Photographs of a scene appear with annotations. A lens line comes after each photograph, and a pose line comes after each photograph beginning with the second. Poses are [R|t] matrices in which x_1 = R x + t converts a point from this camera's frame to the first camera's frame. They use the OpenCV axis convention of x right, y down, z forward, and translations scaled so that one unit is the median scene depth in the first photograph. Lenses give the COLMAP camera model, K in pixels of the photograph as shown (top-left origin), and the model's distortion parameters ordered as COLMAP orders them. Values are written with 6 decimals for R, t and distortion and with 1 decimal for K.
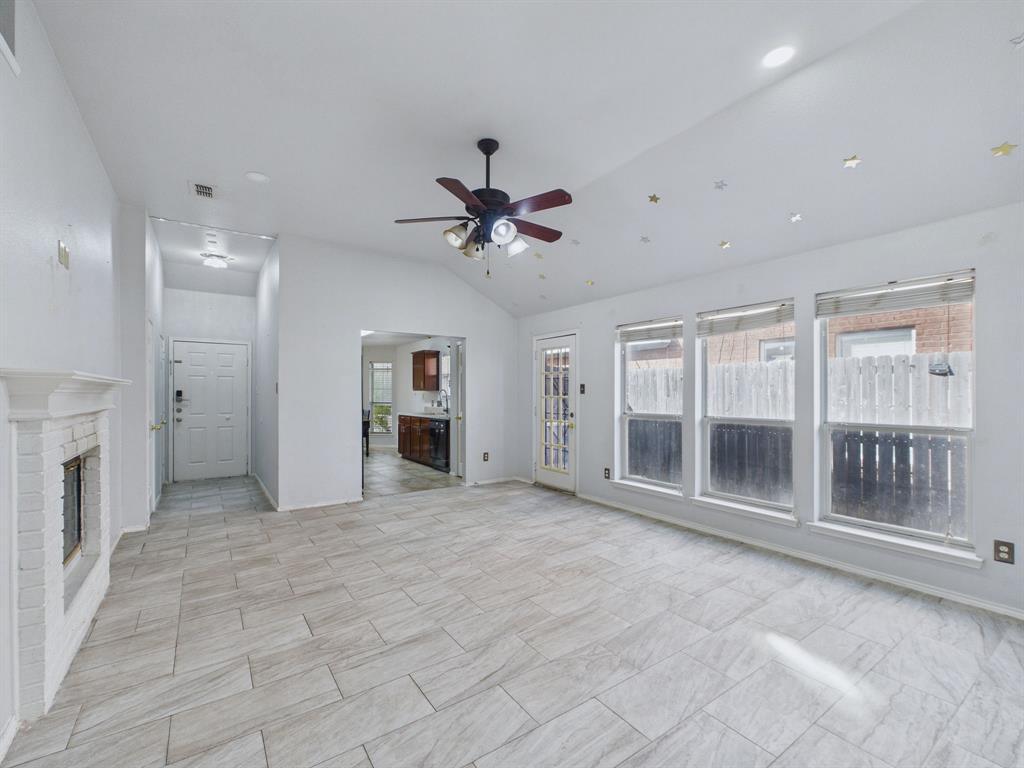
lens RADIAL K [[447.7, 0, 511.7], [0, 447.7, 393.5], [0, 0, 1]] dist [0.000345, 0.000325]
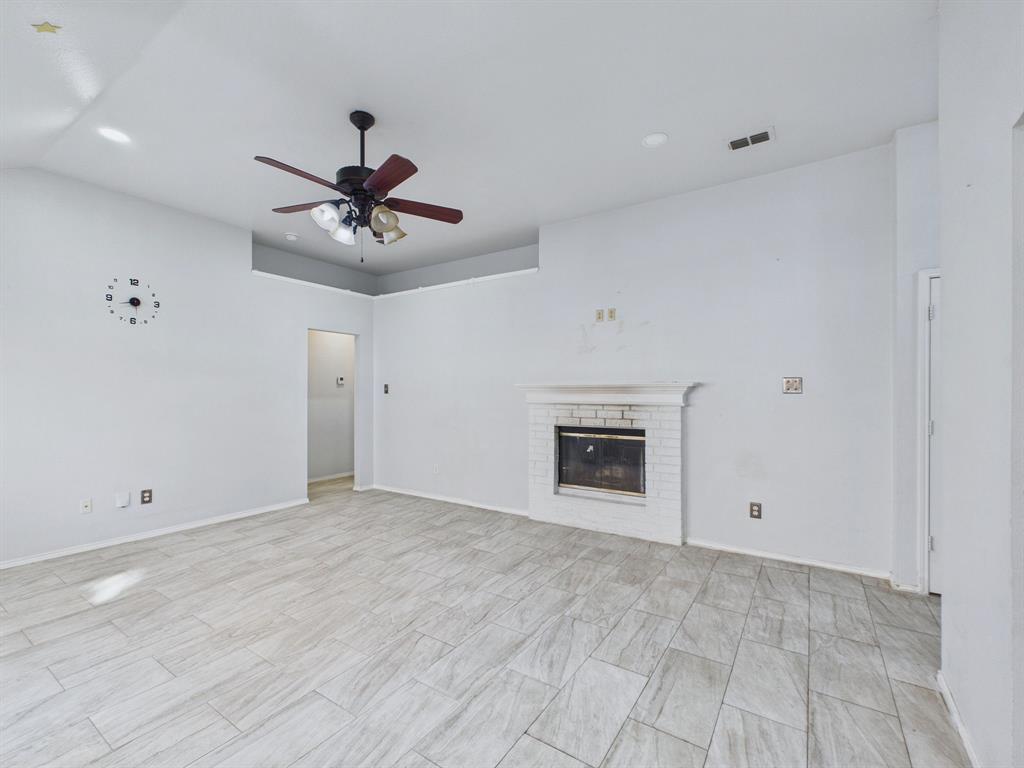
lens RADIAL K [[447.7, 0, 512.4], [0, 447.7, 385.0], [0, 0, 1]] dist [0.000345, 0.000325]
pose [[-0.928304, -0.006568, -0.371763, 0.002429], [-0.001266, 0.999894, -0.014502, -0.004674], [0.371819, -0.012991, -0.928214, 1.955331]]
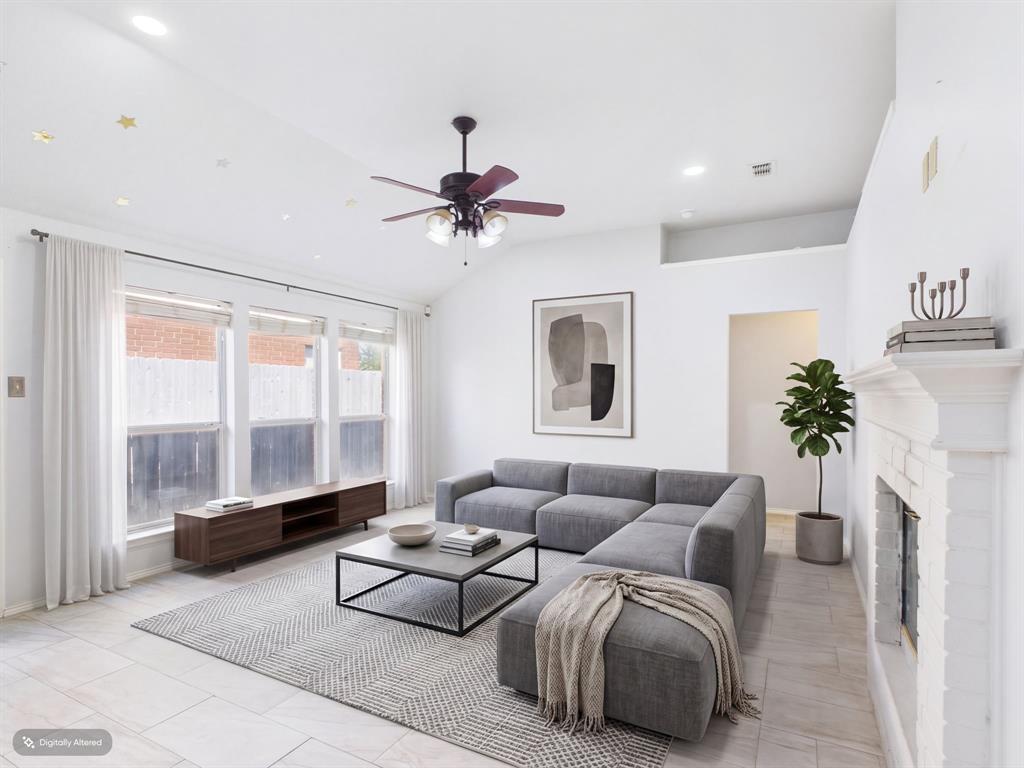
lens RADIAL K [[537.5, 0, 520.2], [0, 537.5, 394.2], [0, 0, 1]] dist [0.000472, -0.000726]
pose [[-0.466423, 0.000355, 0.884562, -1.075089], [0.001781, 0.999998, 0.000538, -0.003268], [-0.884560, 0.001827, -0.466423, 1.414181]]
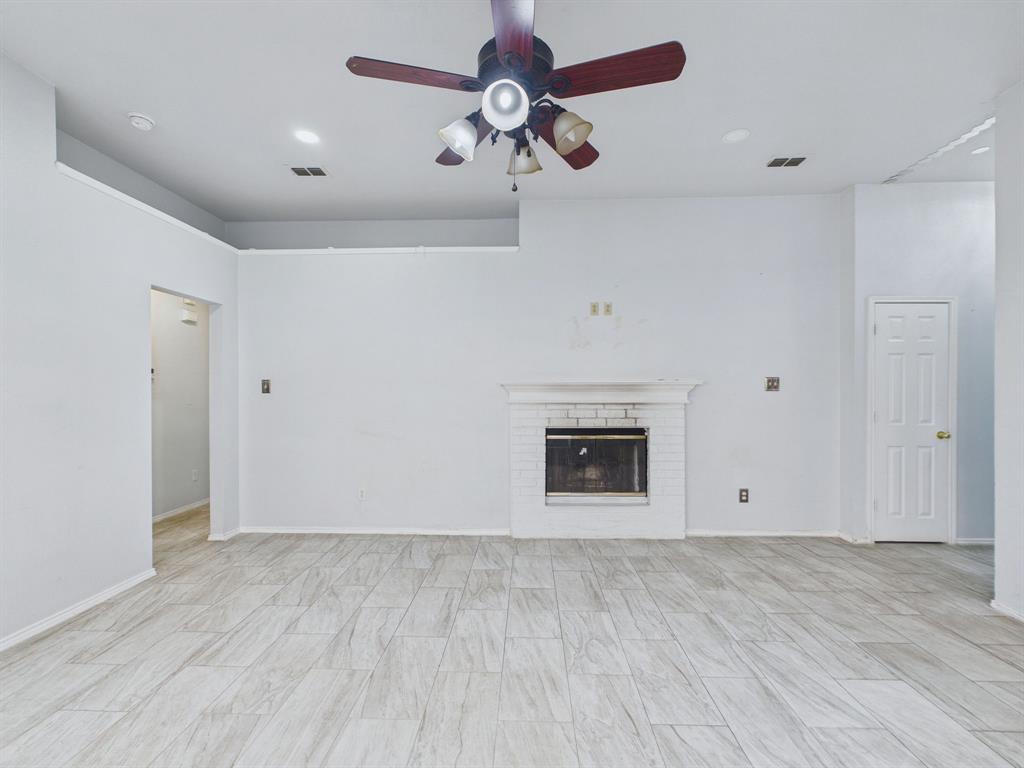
lens RADIAL K [[447.7, 0, 512.4], [0, 447.7, 386.1], [0, 0, 1]] dist [0.000345, 0.000325]
pose [[-0.595360, -0.006850, -0.803430, 0.426160], [0.000521, 0.999960, -0.008911, -0.003471], [0.803459, -0.005724, -0.595333, 1.348234]]
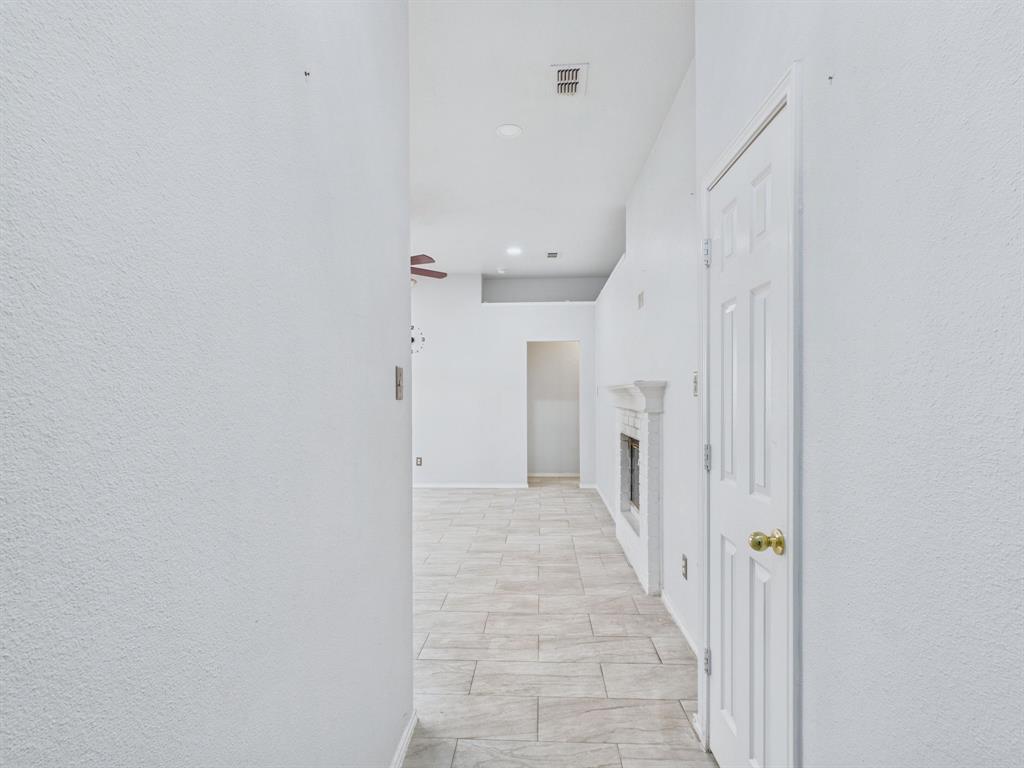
lens RADIAL K [[537.5, 0, 514.2], [0, 537.5, 388.1], [0, 0, 1]] dist [0.000472, -0.000726]
pose [[-0.793732, 0.011520, 0.608158, -1.349587], [0.005107, 0.999912, -0.012275, -0.003662], [-0.608246, -0.006637, -0.793721, 2.049802]]
